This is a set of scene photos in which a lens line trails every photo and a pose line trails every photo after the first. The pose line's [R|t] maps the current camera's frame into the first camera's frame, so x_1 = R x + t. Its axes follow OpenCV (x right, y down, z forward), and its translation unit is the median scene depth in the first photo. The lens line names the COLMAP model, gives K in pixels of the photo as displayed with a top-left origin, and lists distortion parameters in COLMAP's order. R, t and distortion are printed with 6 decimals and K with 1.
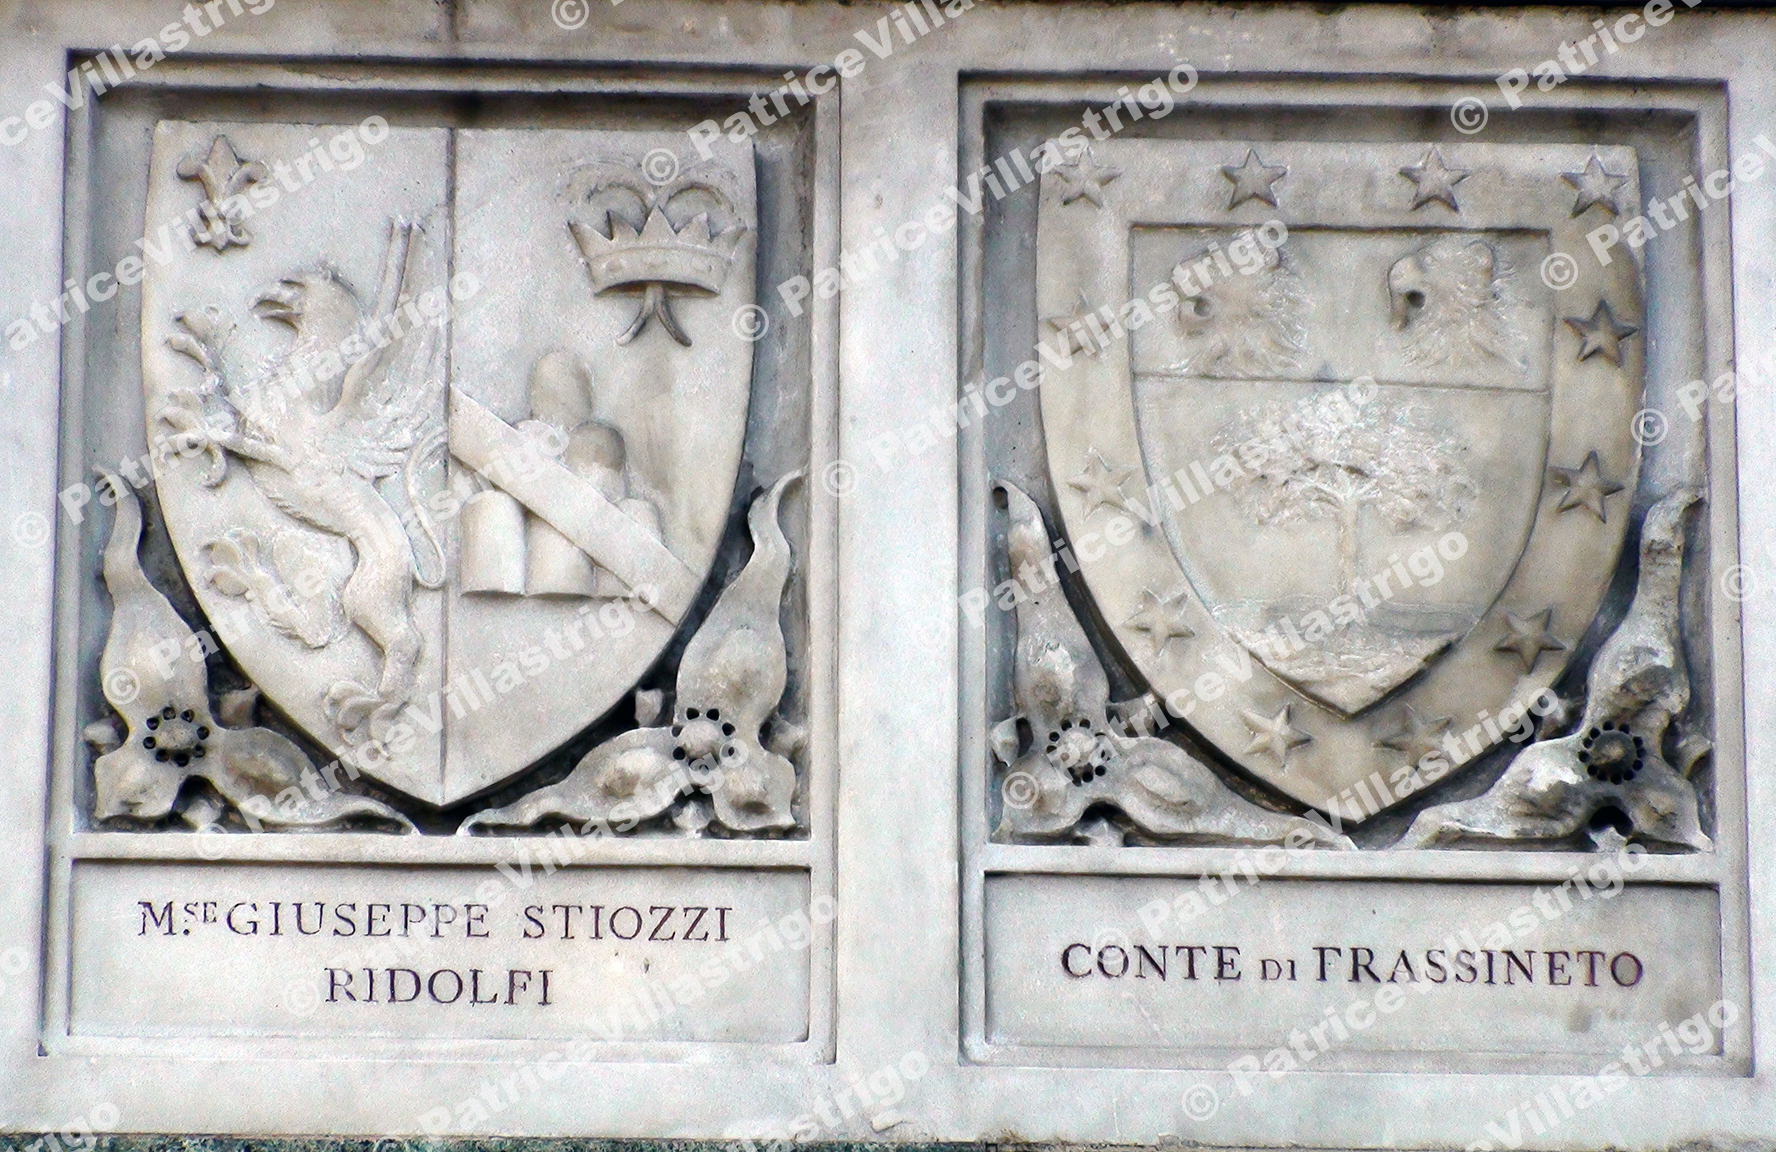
lens RADIAL K [[1288.2, 0, 888.0], [0, 1288.2, 576.0], [0, 0, 1]] dist [0.001818, 0.000385]
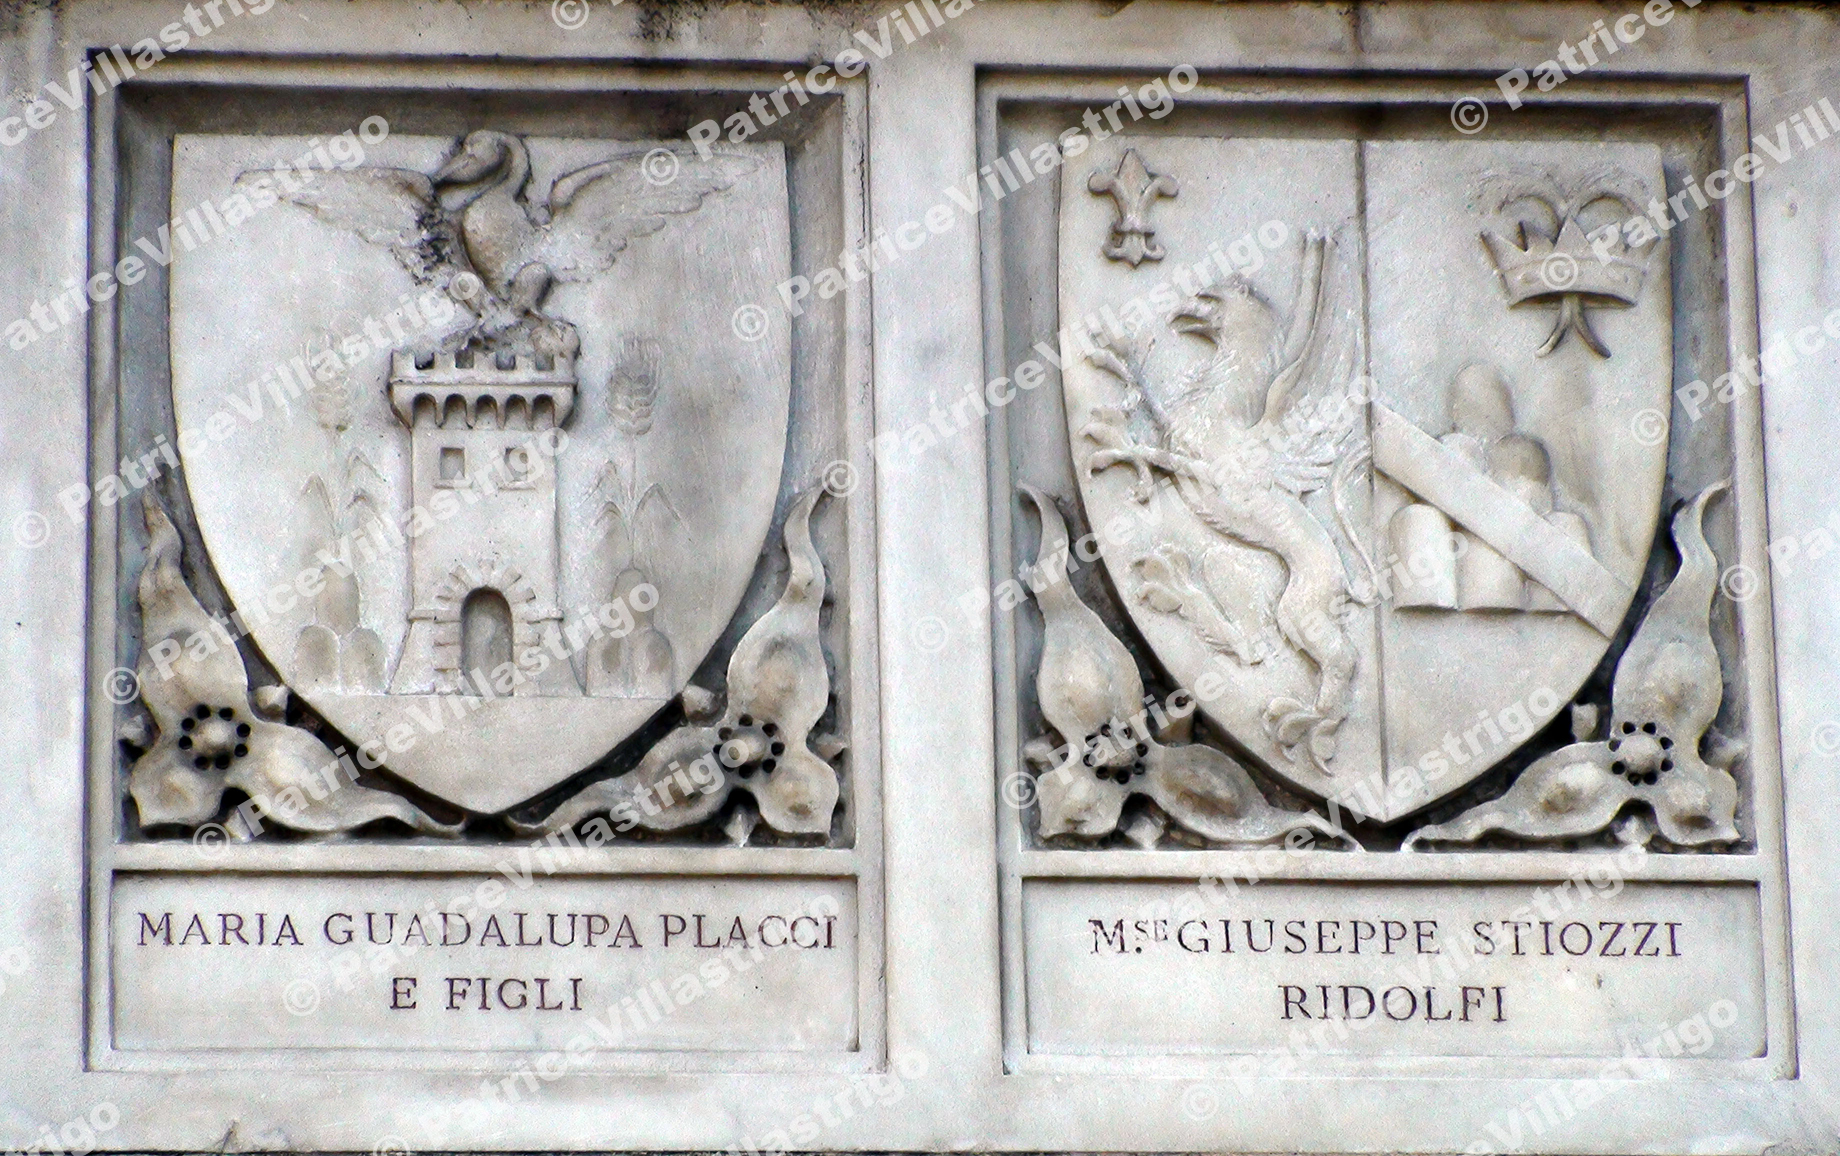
lens RADIAL K [[1303.0, 0, 920.0], [0, 1303.0, 578.0], [0, 0, 1]] dist [0.001600, -0.000367]
pose [[0.999959, -0.007014, -0.005680, -0.692053], [0.007026, 0.999973, 0.002091, -0.014552], [0.005665, -0.002130, 0.999982, -0.008111]]
